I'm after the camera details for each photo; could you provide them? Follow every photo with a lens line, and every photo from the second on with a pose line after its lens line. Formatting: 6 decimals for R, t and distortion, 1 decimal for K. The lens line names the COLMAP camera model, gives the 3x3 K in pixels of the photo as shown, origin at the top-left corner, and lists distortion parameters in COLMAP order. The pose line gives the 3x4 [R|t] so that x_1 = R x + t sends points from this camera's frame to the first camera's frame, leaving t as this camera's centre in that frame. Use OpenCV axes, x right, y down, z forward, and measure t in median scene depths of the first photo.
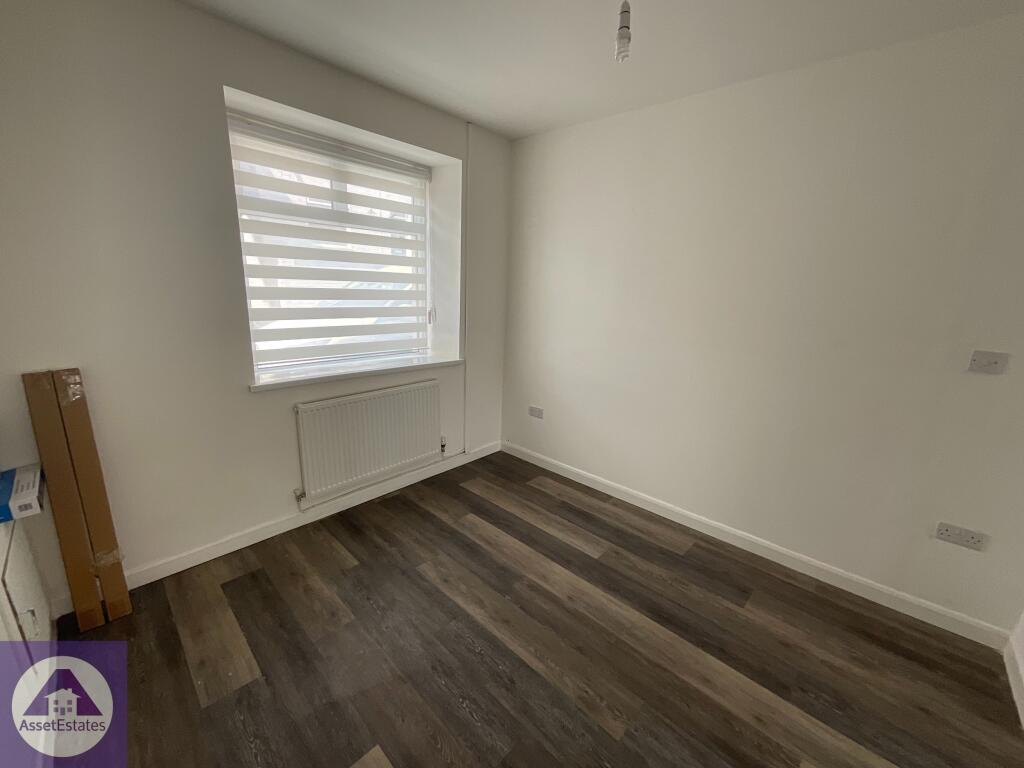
lens RADIAL K [[417.1, 0, 516.3], [0, 417.1, 385.6], [0, 0, 1]] dist [-0.005380, 0.001404]
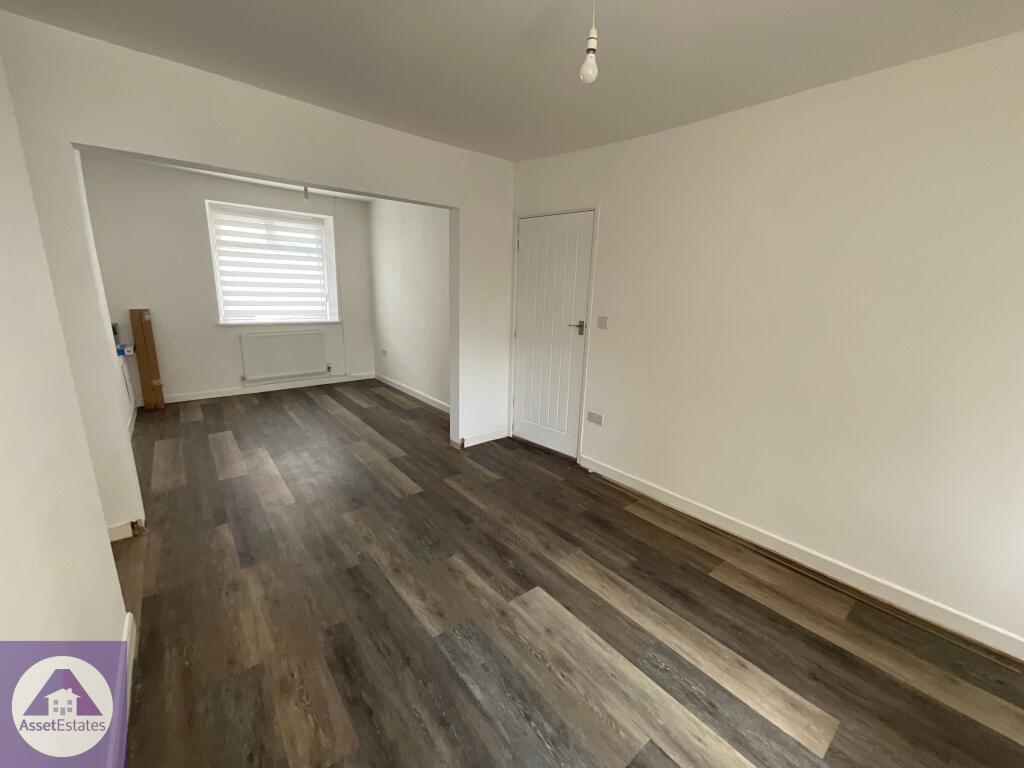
lens RADIAL K [[417.1, 0, 517.4], [0, 417.1, 382.6], [0, 0, 1]] dist [-0.005380, 0.001404]
pose [[0.992989, 0.028522, -0.114712, 1.389552], [-0.030275, 0.999450, -0.013569, 0.336638], [0.114262, 0.016946, 0.993306, -1.180856]]
